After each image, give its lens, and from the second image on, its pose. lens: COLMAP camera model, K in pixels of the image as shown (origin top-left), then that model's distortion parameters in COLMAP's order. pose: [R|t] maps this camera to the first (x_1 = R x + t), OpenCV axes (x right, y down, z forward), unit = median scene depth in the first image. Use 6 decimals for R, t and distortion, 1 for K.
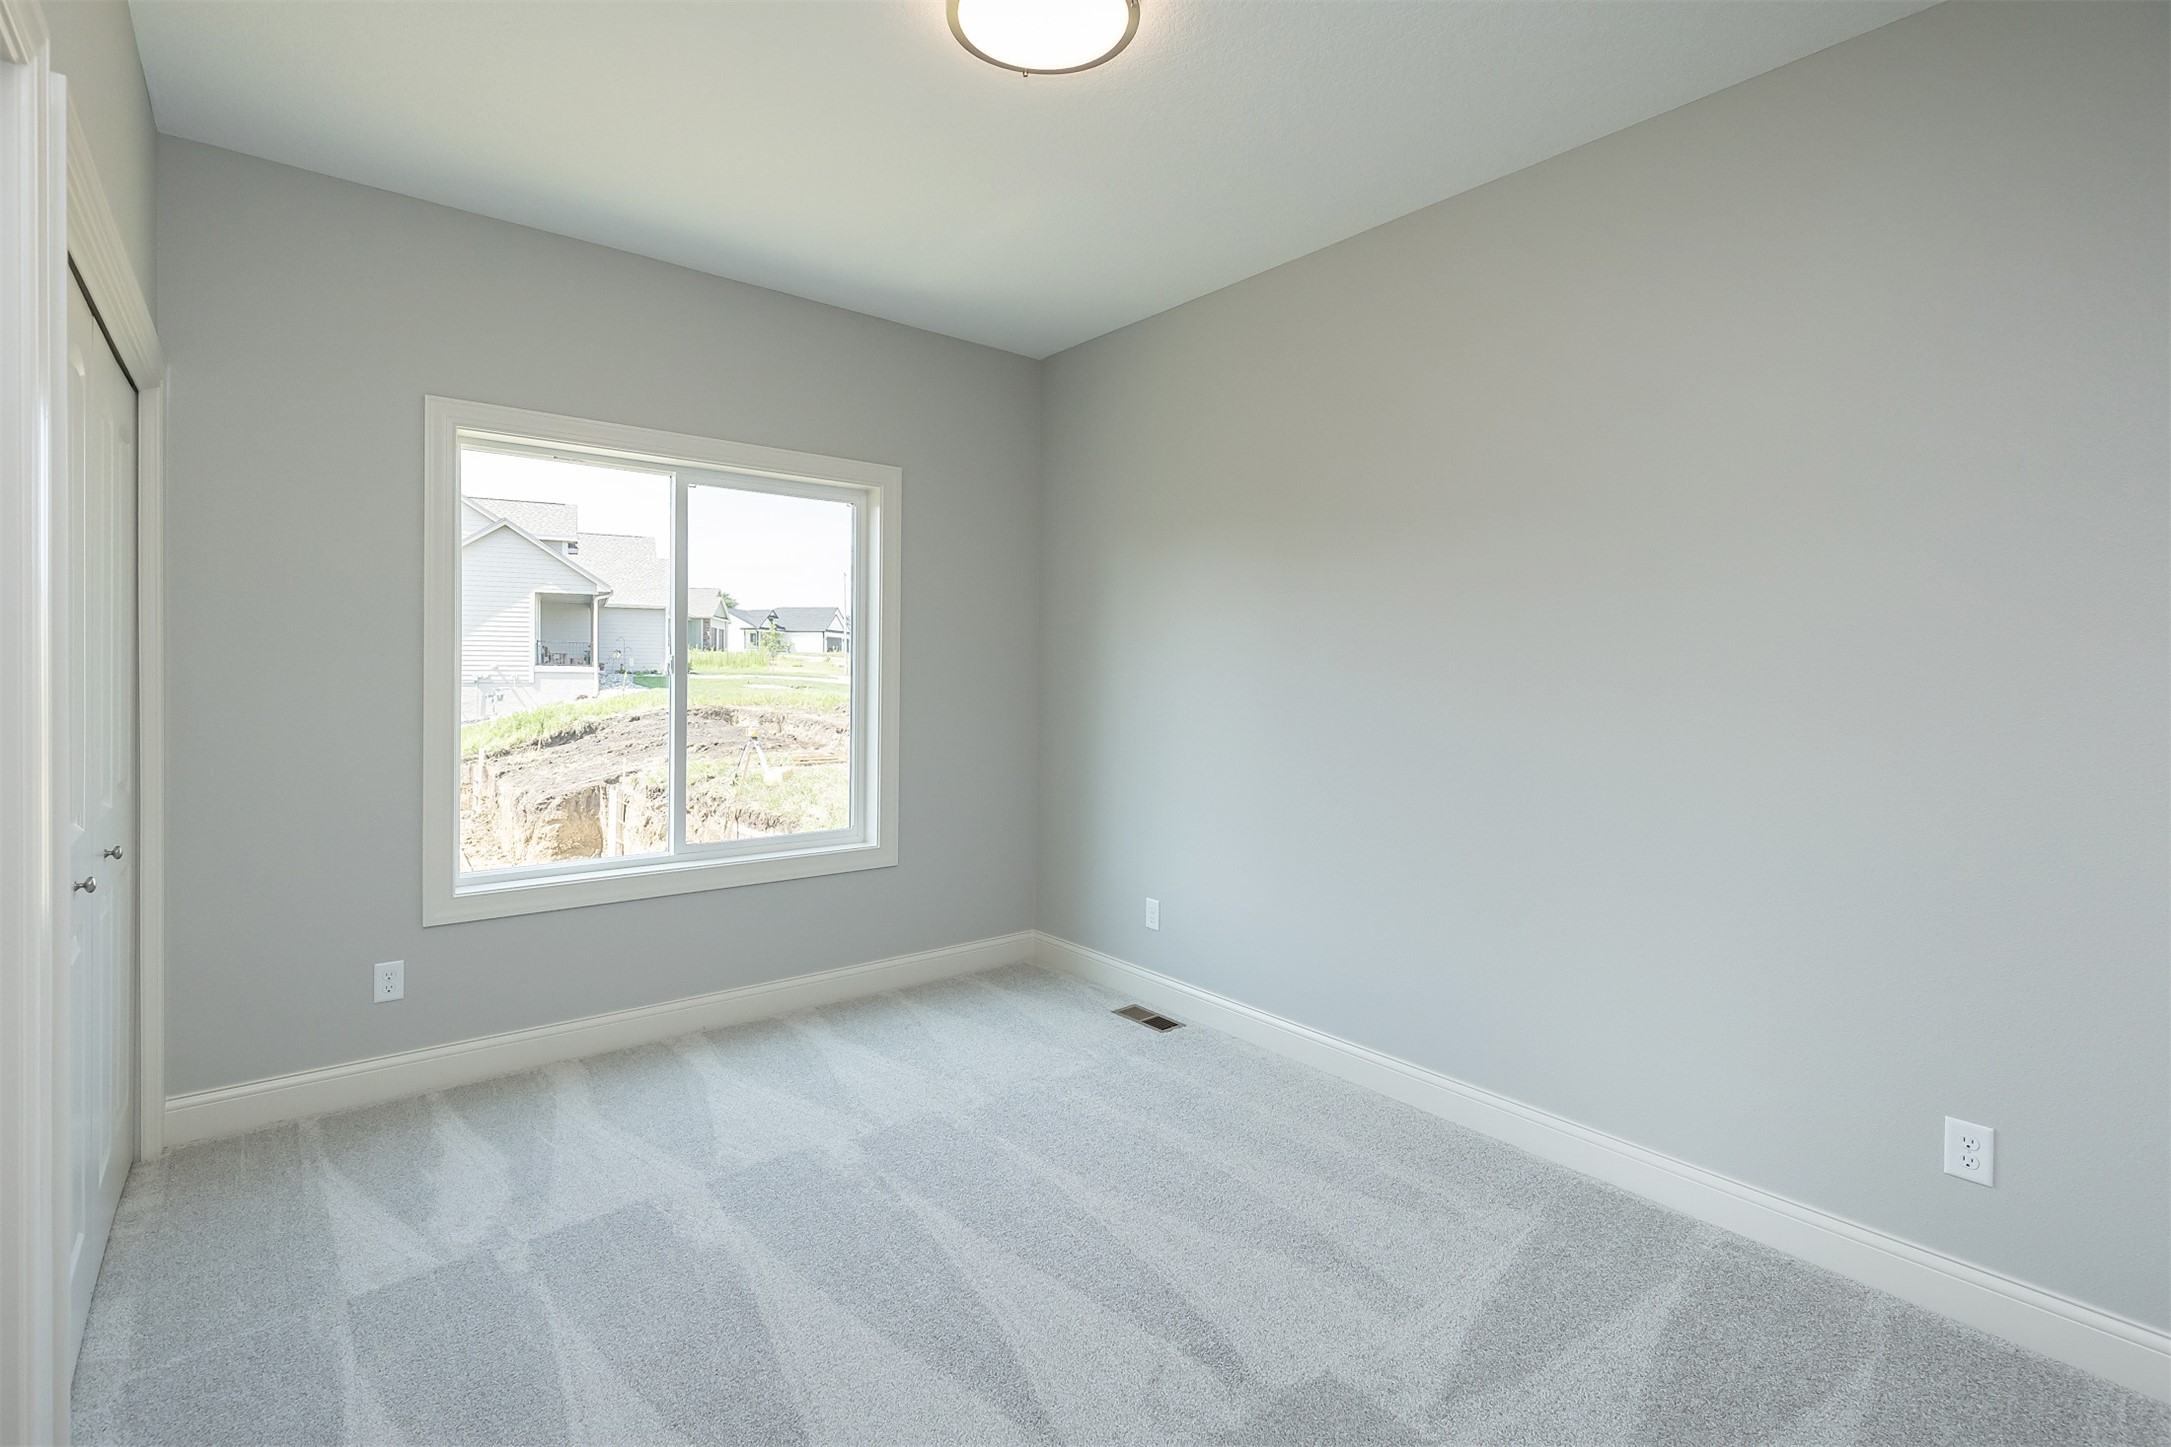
lens RADIAL K [[1002.3, 0, 1083.5], [0, 1002.3, 675.7], [0, 0, 1]] dist [0.017167, 0.000144]
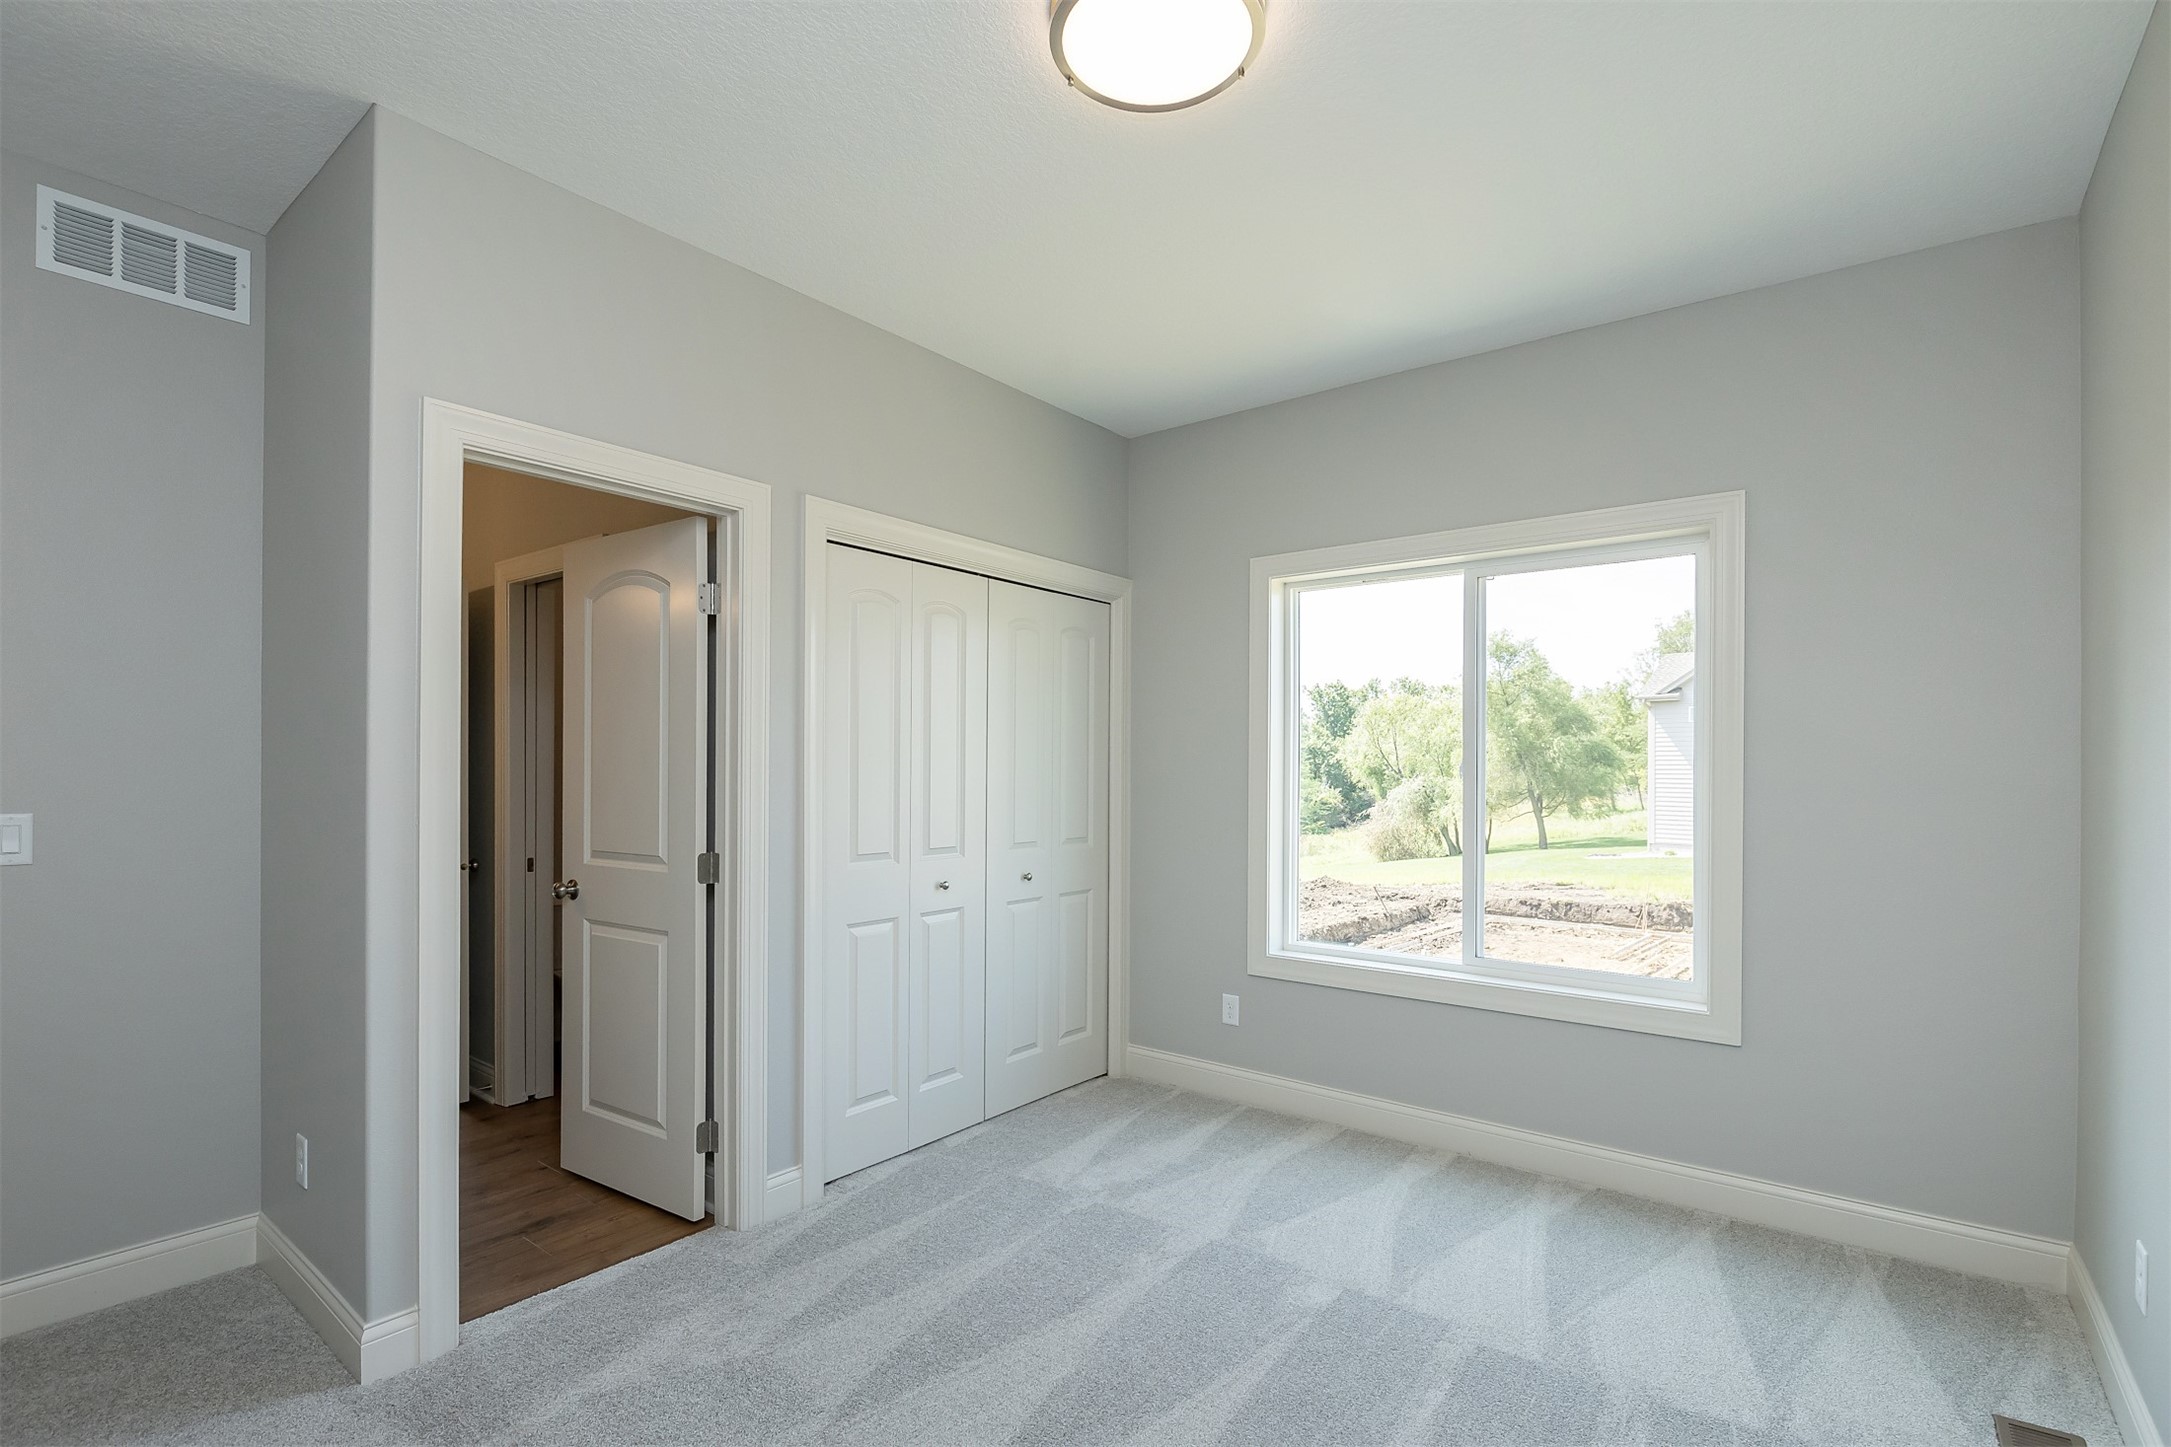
lens RADIAL K [[1004.1, 0, 1084.1], [0, 1004.1, 773.8], [0, 0, 1]] dist [-0.001247, -0.000795]
pose [[0.222727, -0.012477, -0.974801, 0.509526], [-0.013071, 0.999790, -0.015784, 0.017430], [0.974793, 0.016257, 0.222517, 0.485365]]
